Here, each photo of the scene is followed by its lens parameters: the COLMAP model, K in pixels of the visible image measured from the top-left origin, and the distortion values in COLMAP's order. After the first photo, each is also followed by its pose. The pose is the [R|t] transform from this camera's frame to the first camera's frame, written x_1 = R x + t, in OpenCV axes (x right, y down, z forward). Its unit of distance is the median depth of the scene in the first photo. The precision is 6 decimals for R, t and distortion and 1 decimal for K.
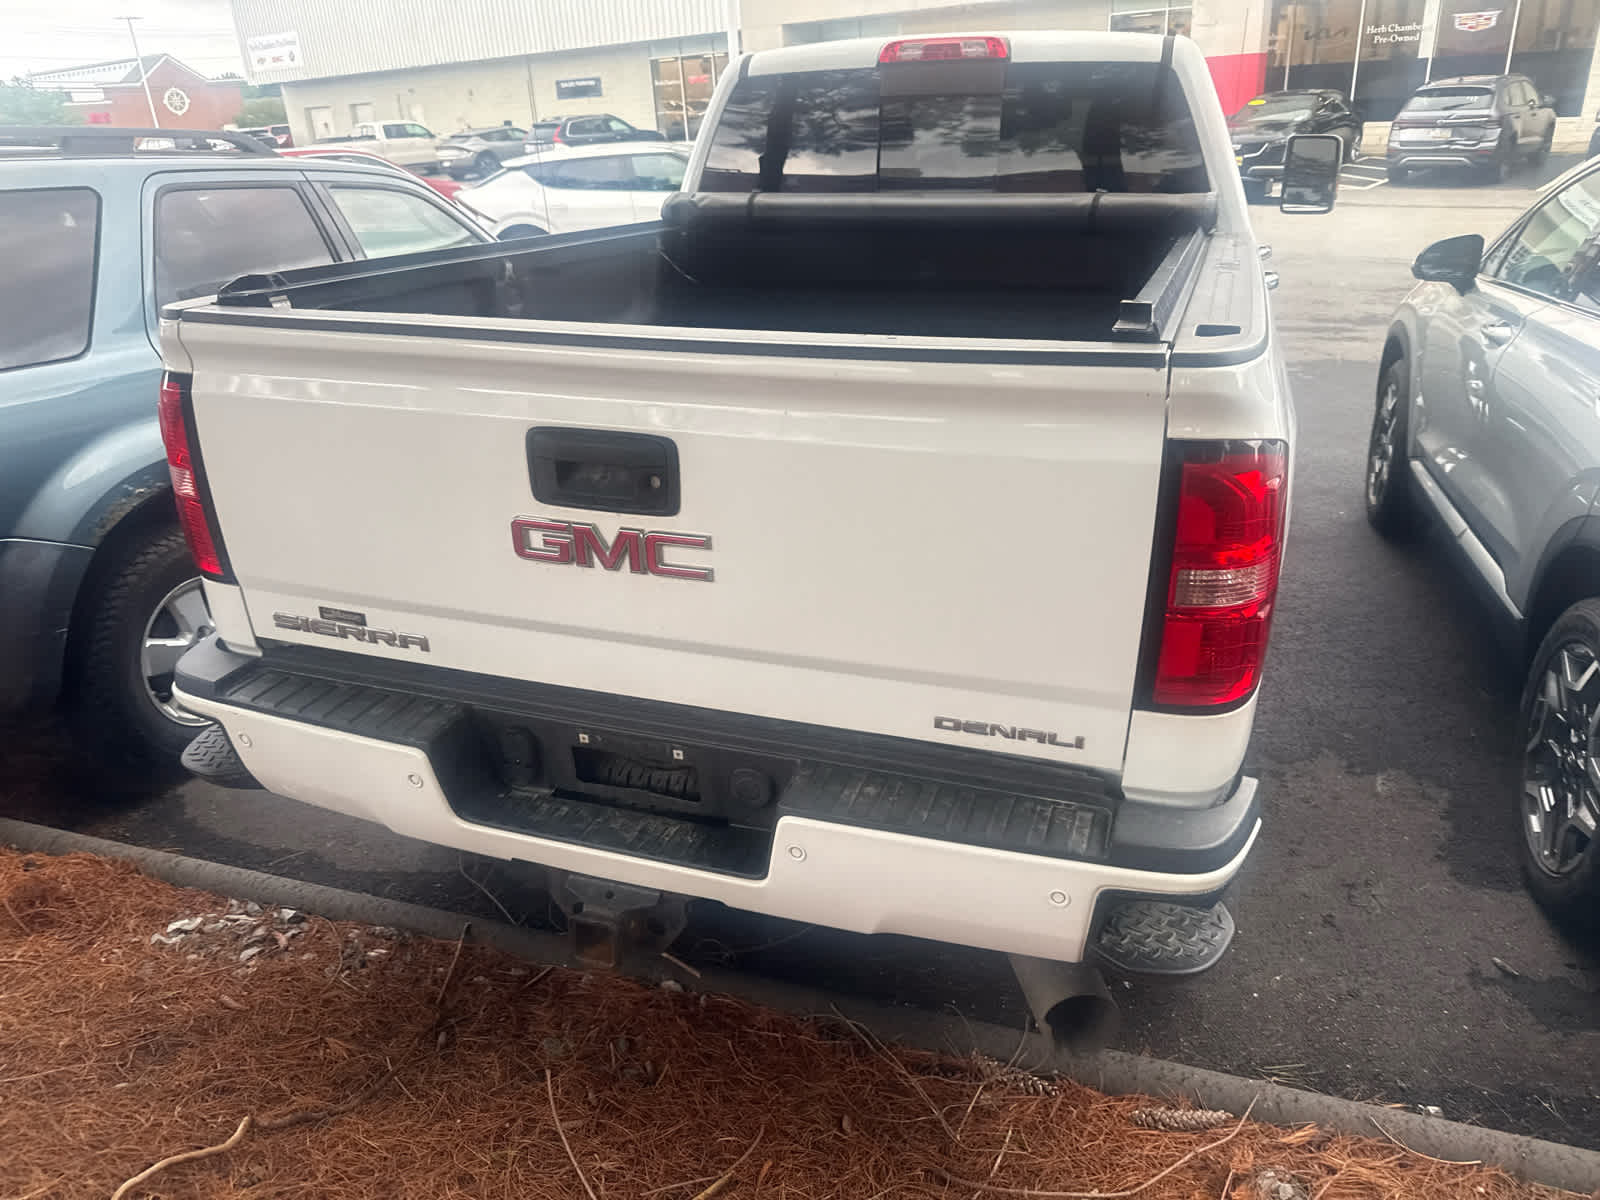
lens RADIAL K [[1154.1, 0, 800.0], [0, 1154.1, 600.0], [0, 0, 1]] dist [-0.001778, -0.001046]
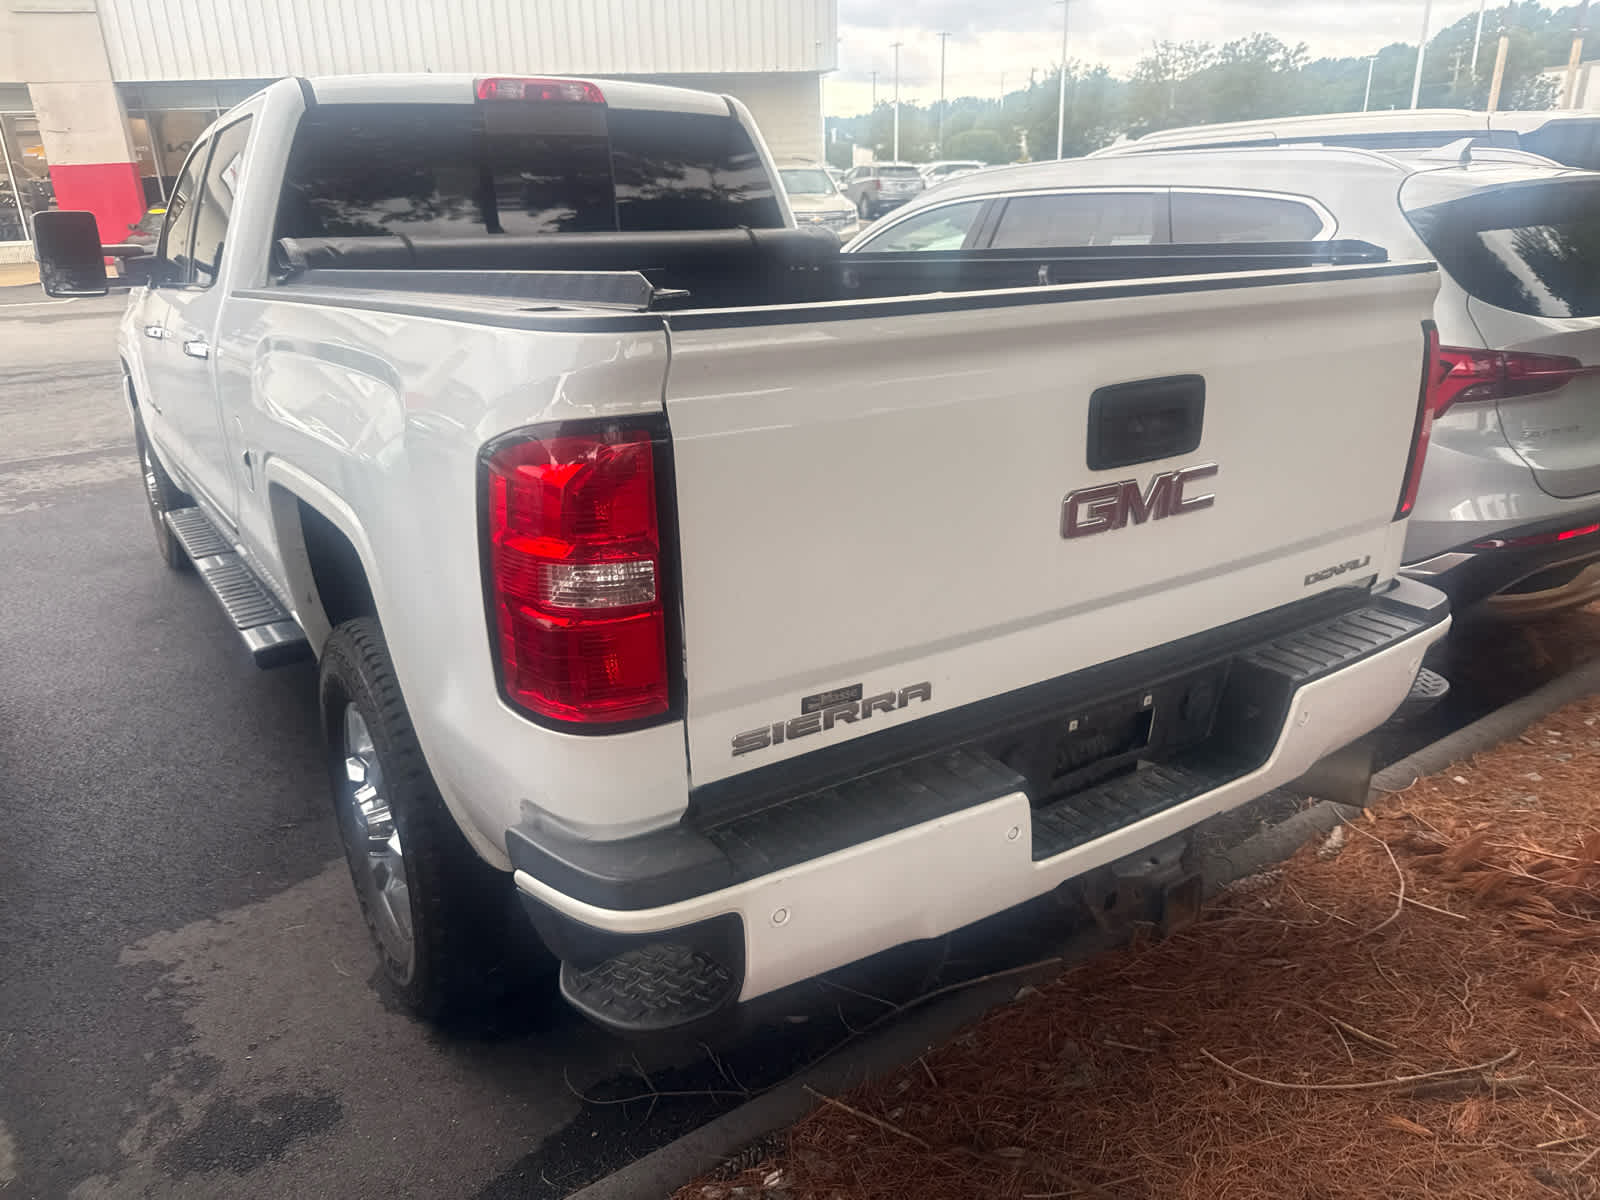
lens RADIAL K [[1069.9, 0, 755.6], [0, 1069.9, 604.6], [0, 0, 1]] dist [0.057077, 0.000959]
pose [[0.628139, -0.258079, 0.734055, -0.810872], [0.310921, 0.948053, 0.067258, -0.094934], [-0.713281, 0.185985, 0.675751, 0.467592]]
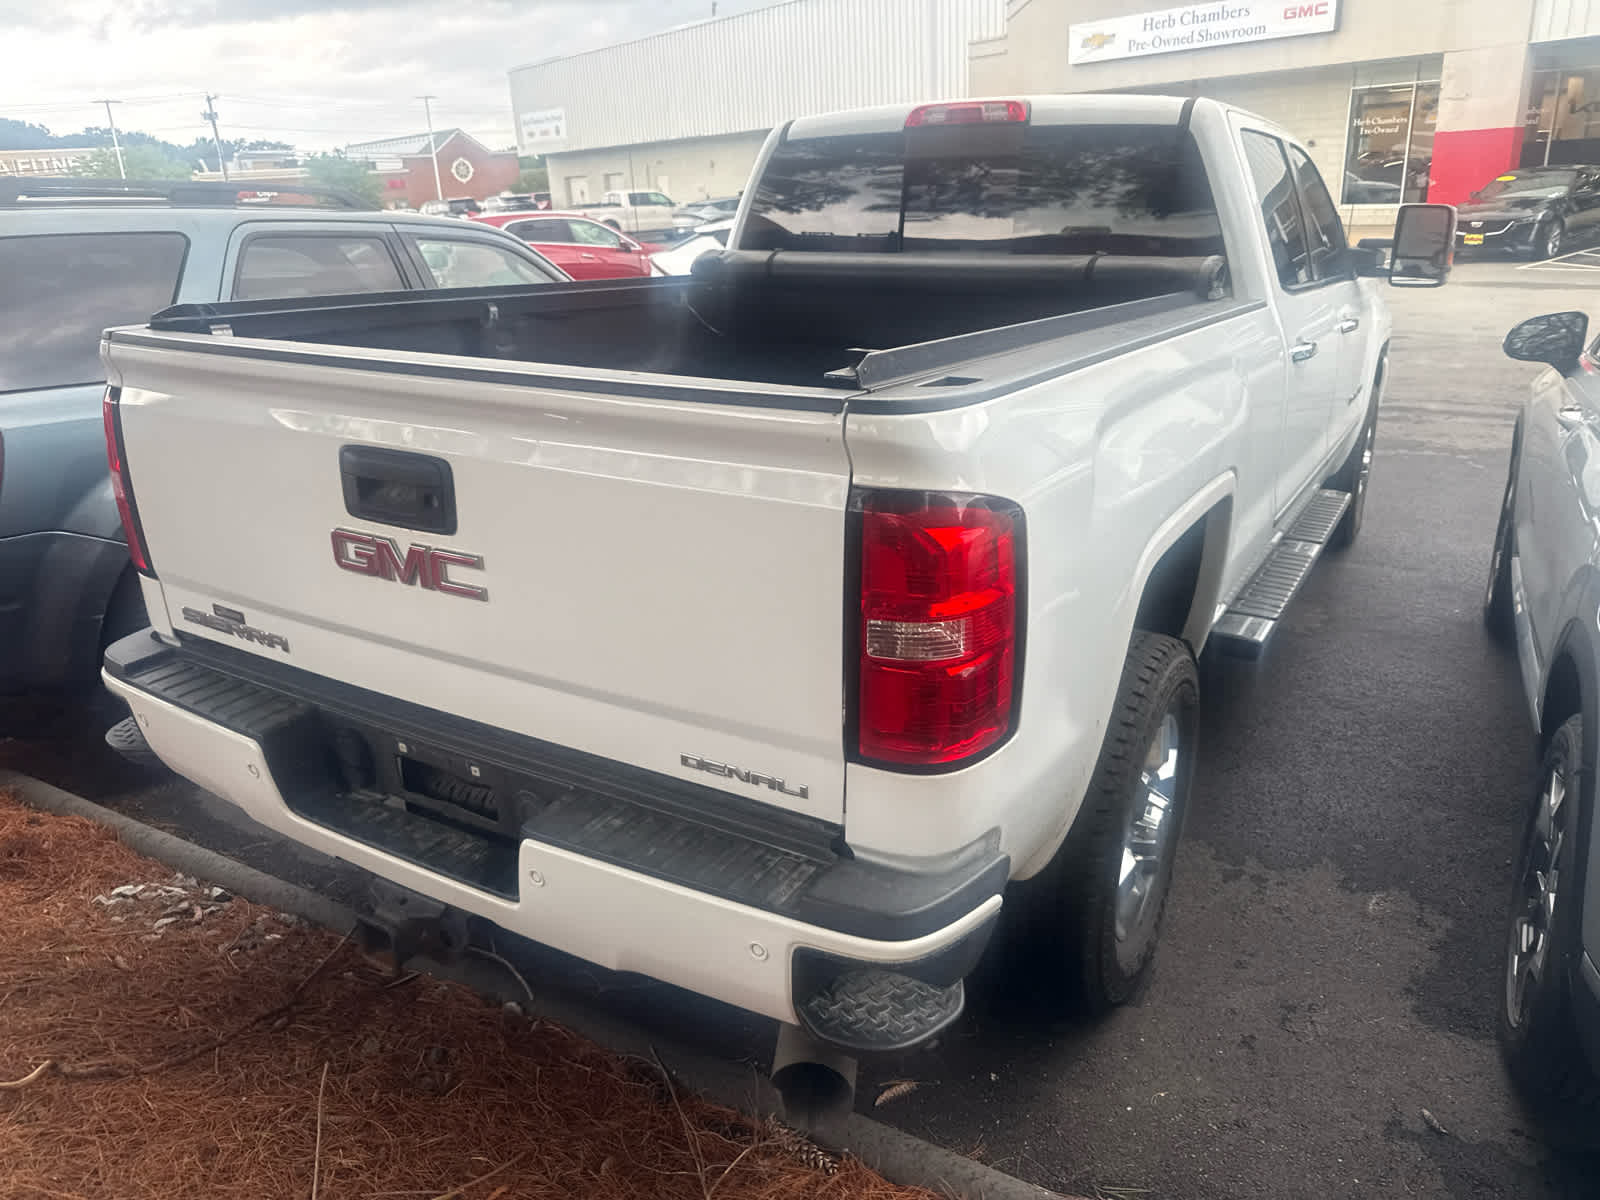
lens RADIAL K [[1154.1, 0, 800.7], [0, 1154.1, 587.1], [0, 0, 1]] dist [0.001508, -0.006267]
pose [[0.979974, 0.073046, -0.185243, 0.287954], [-0.084924, 0.994755, -0.057012, 0.004465], [0.180107, 0.071602, 0.981038, 0.023060]]
